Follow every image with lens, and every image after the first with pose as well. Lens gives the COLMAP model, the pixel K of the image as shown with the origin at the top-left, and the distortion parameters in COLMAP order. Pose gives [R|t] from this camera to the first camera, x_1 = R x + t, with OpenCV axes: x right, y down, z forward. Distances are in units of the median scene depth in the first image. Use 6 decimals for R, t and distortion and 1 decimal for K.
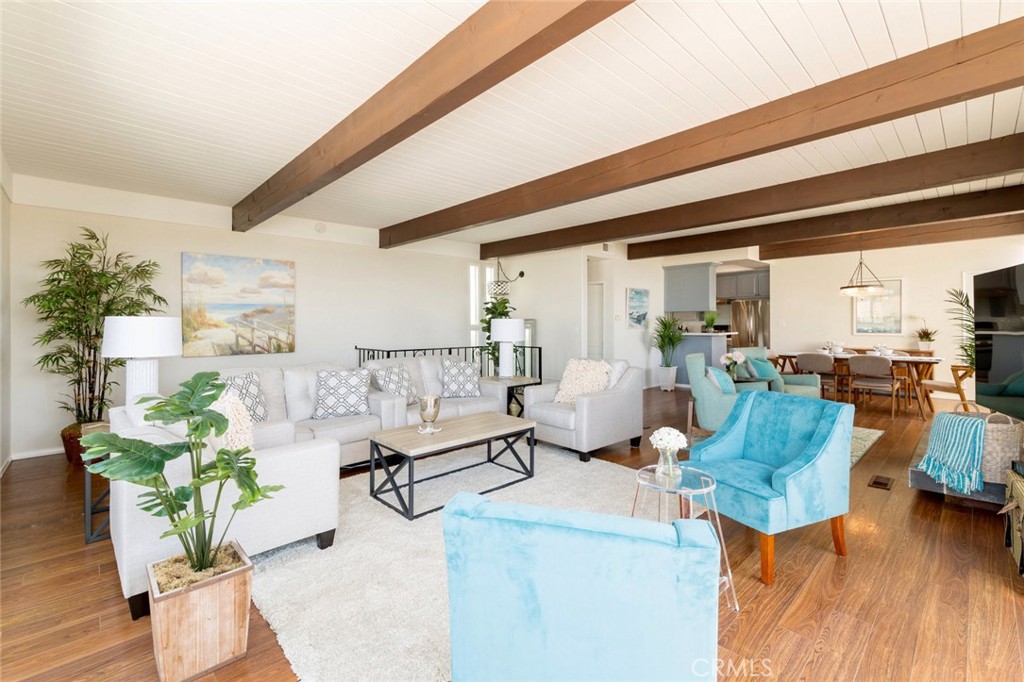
lens RADIAL K [[443.7, 0, 512.2], [0, 443.7, 323.3], [0, 0, 1]] dist [-0.000632, -0.000070]
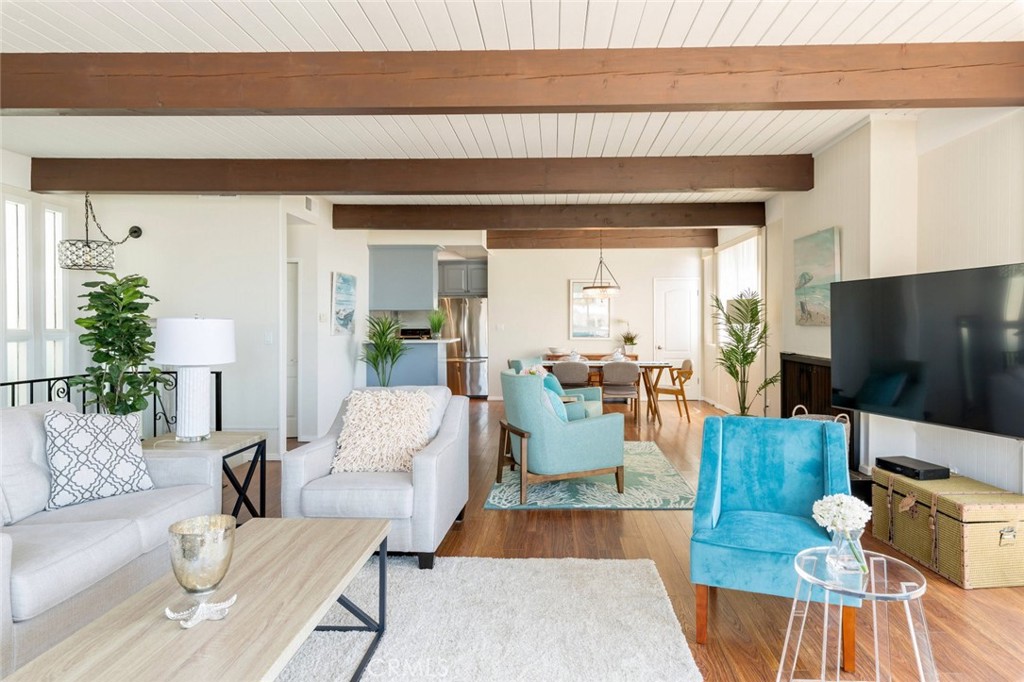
lens RADIAL K [[593.7, 0, 546.5], [0, 593.7, 327.6], [0, 0, 1]] dist [0.001779, -0.000676]
pose [[0.701621, -0.000083, 0.712551, -0.156713], [-0.002596, 0.999993, 0.002673, -0.002097], [-0.712546, -0.003725, 0.701616, 0.196195]]
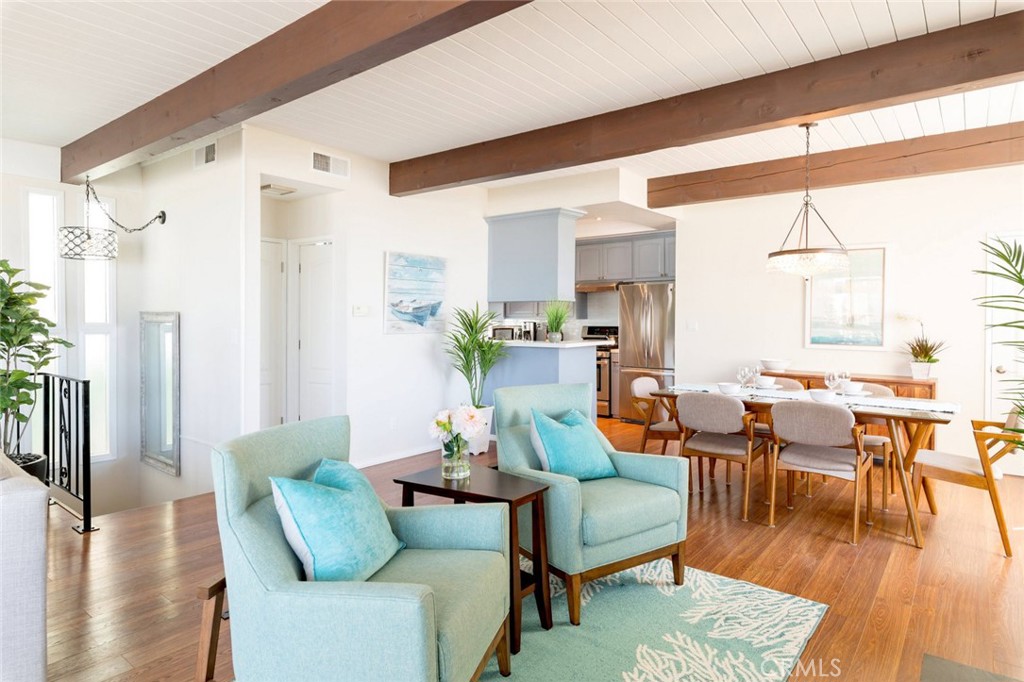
lens RADIAL K [[592.1, 0, 512.7], [0, 592.1, 325.9], [0, 0, 1]] dist [0.003319, -0.000080]
pose [[0.989291, 0.008420, 0.145712, 0.342926], [-0.009994, 0.999899, 0.010072, -0.005652], [-0.145613, -0.011420, 0.989276, 0.370063]]
